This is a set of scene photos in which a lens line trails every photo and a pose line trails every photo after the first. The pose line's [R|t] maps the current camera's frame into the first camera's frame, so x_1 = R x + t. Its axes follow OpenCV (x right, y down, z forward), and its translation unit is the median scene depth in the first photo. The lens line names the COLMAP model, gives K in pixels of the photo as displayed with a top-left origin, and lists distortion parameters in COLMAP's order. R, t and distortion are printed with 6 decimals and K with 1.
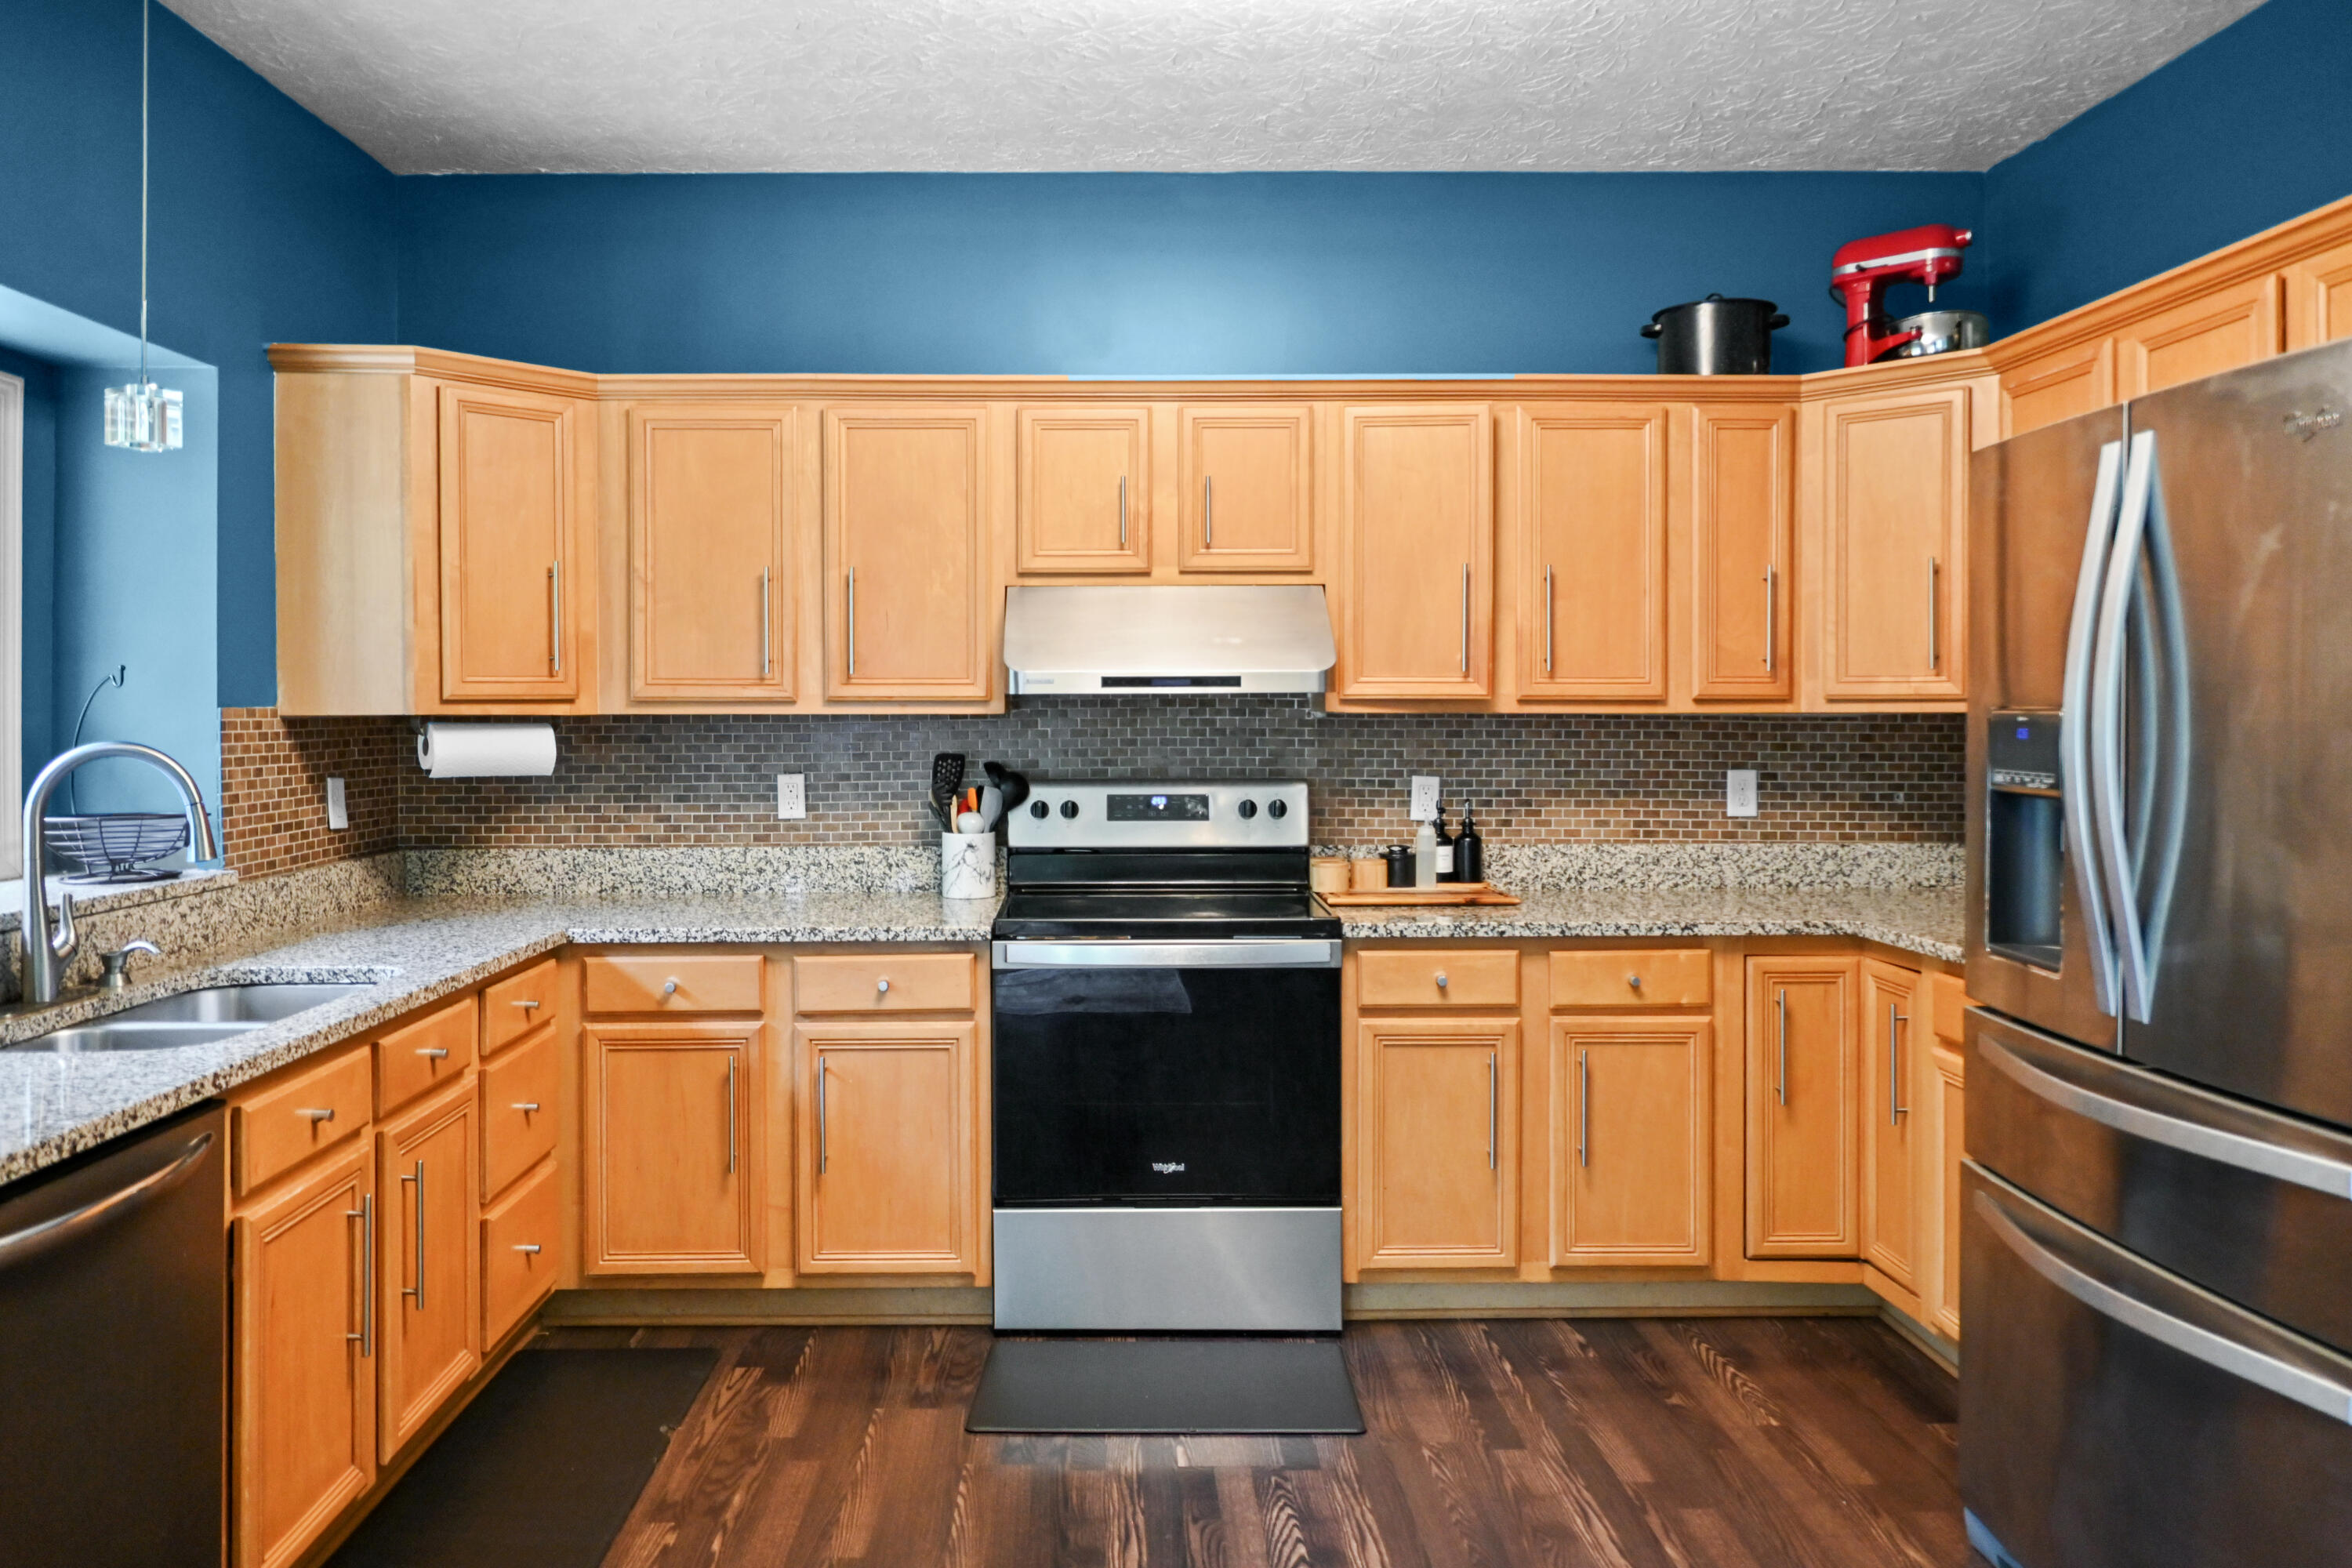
lens RADIAL K [[1573.2, 0, 1174.7], [0, 1573.2, 731.7], [0, 0, 1]] dist [-0.000338, 0.000375]
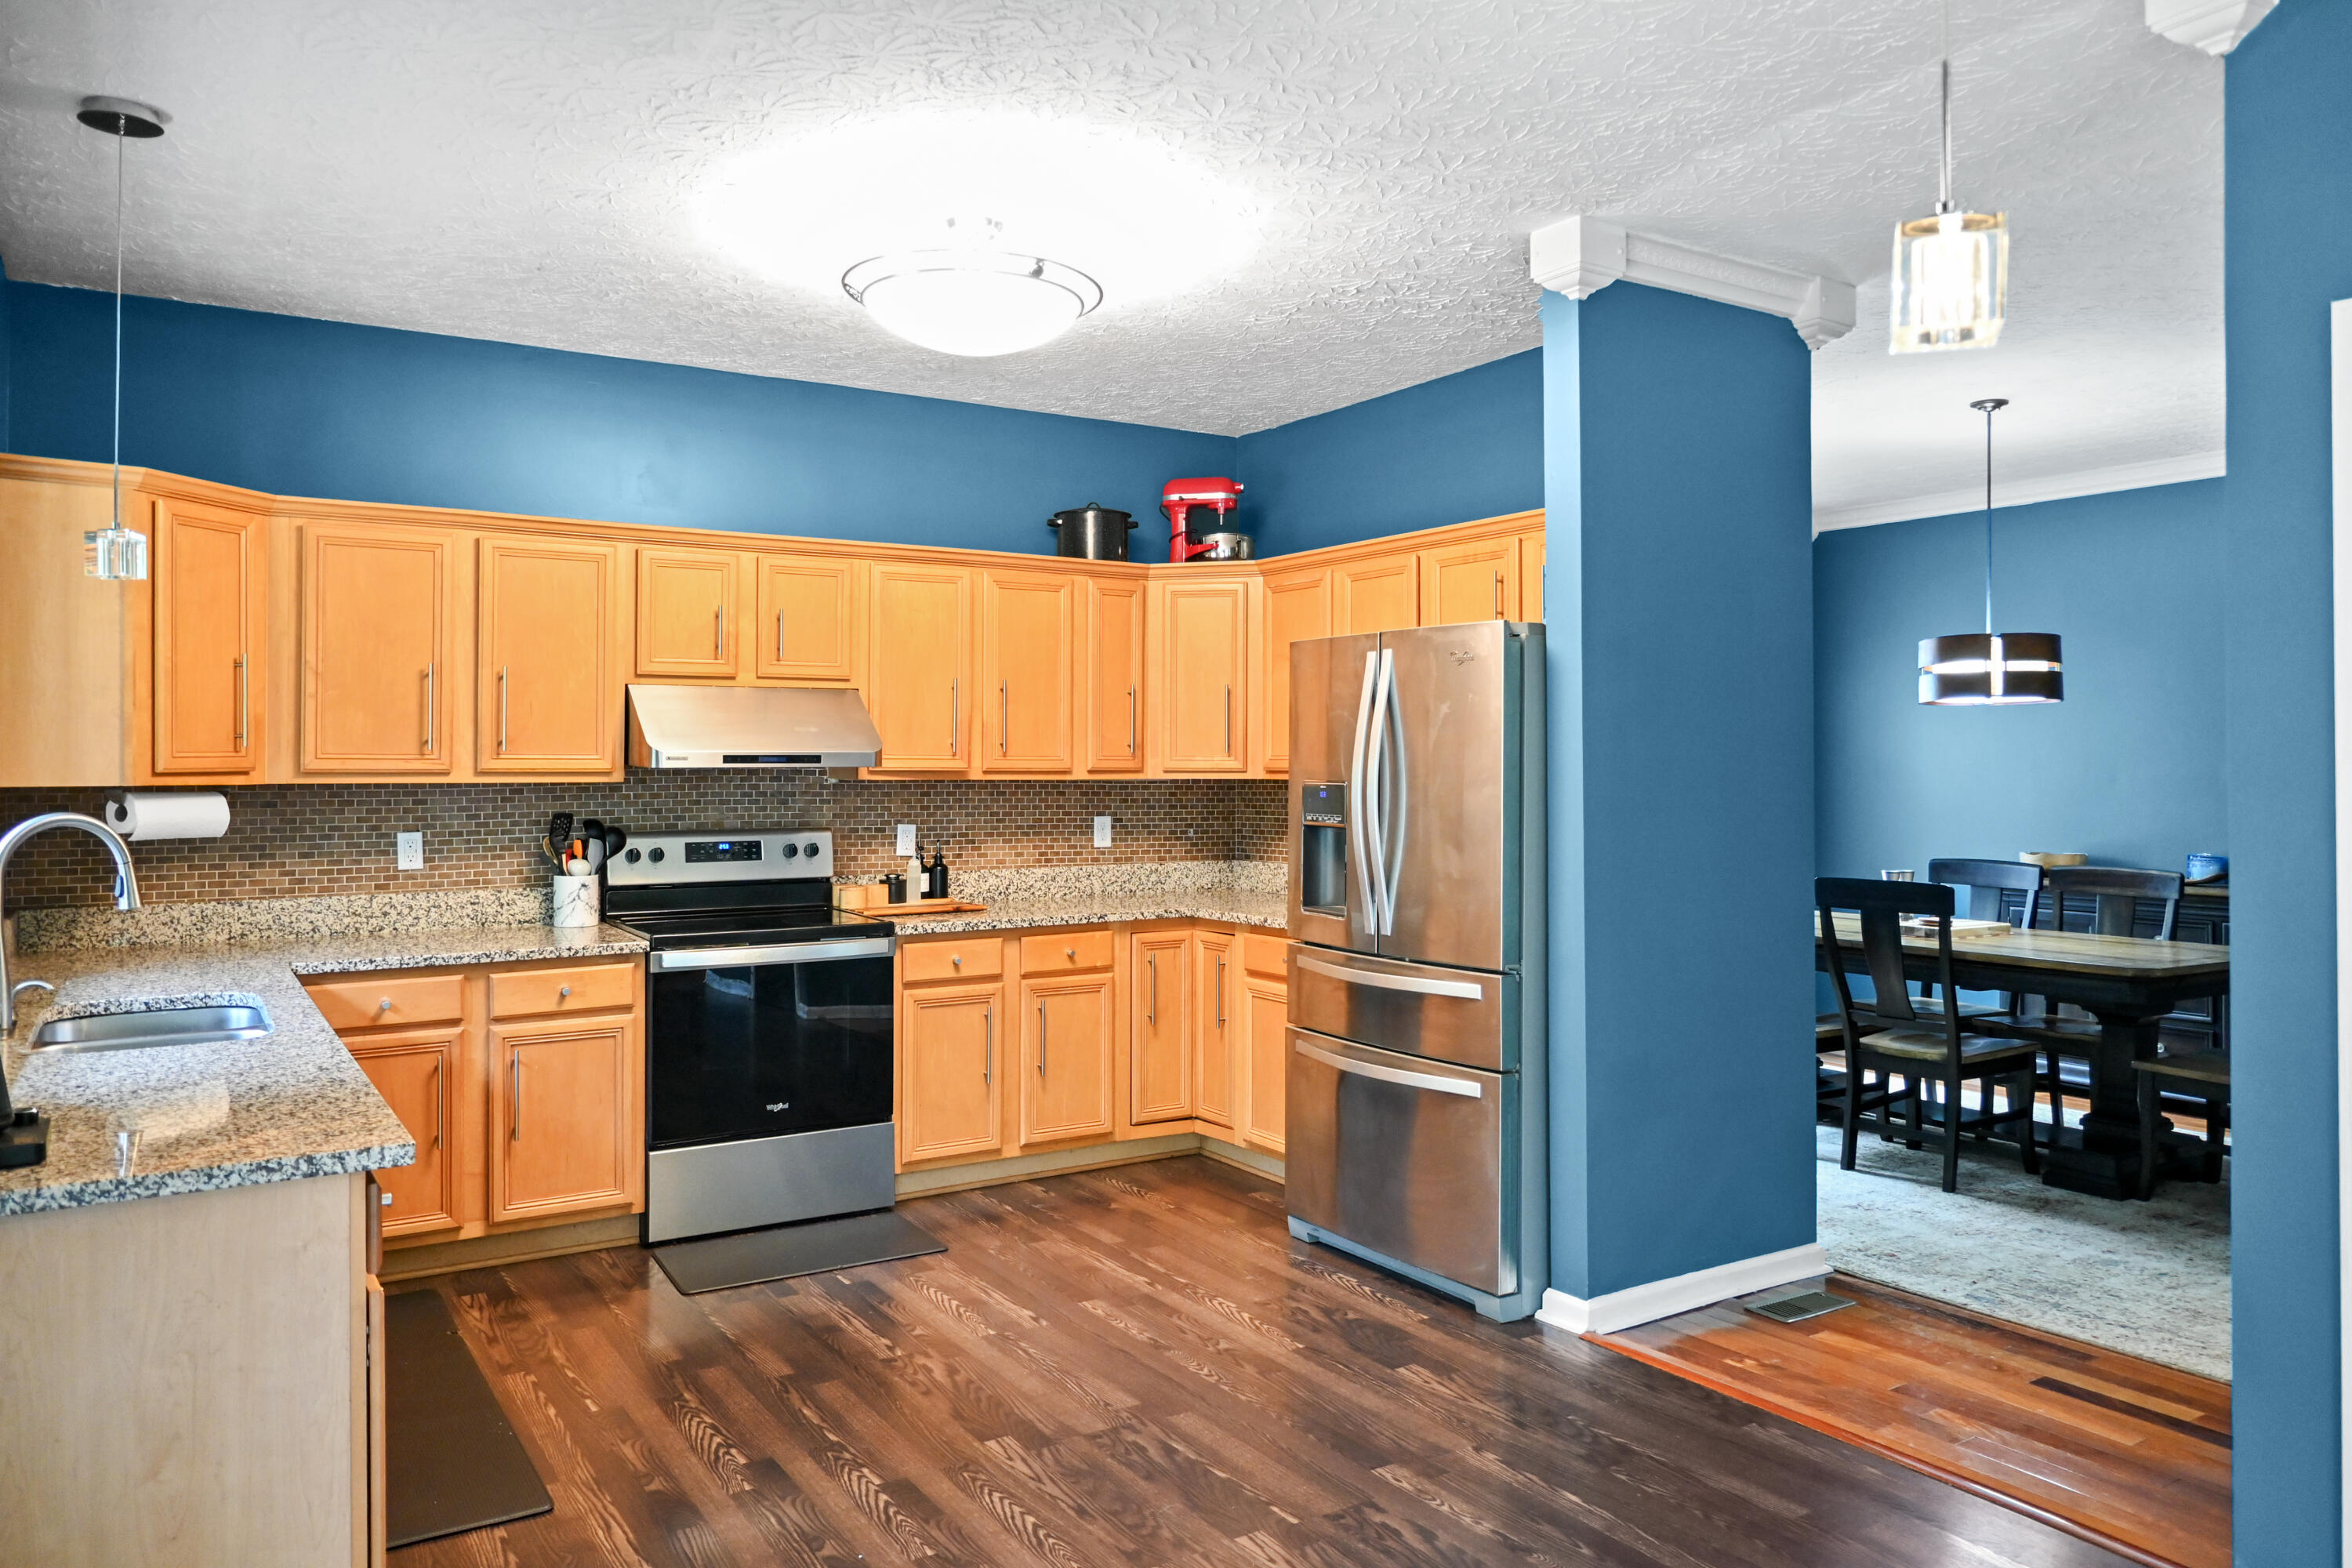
lens RADIAL K [[1623.3, 0, 1176.0], [0, 1623.3, 784.0], [0, 0, 1]] dist [0.005880, 0.001504]
pose [[0.847383, -0.004937, 0.530959, -0.438280], [0.003512, 0.999987, 0.003694, -0.013142], [-0.530970, -0.001266, 0.847389, -0.384317]]
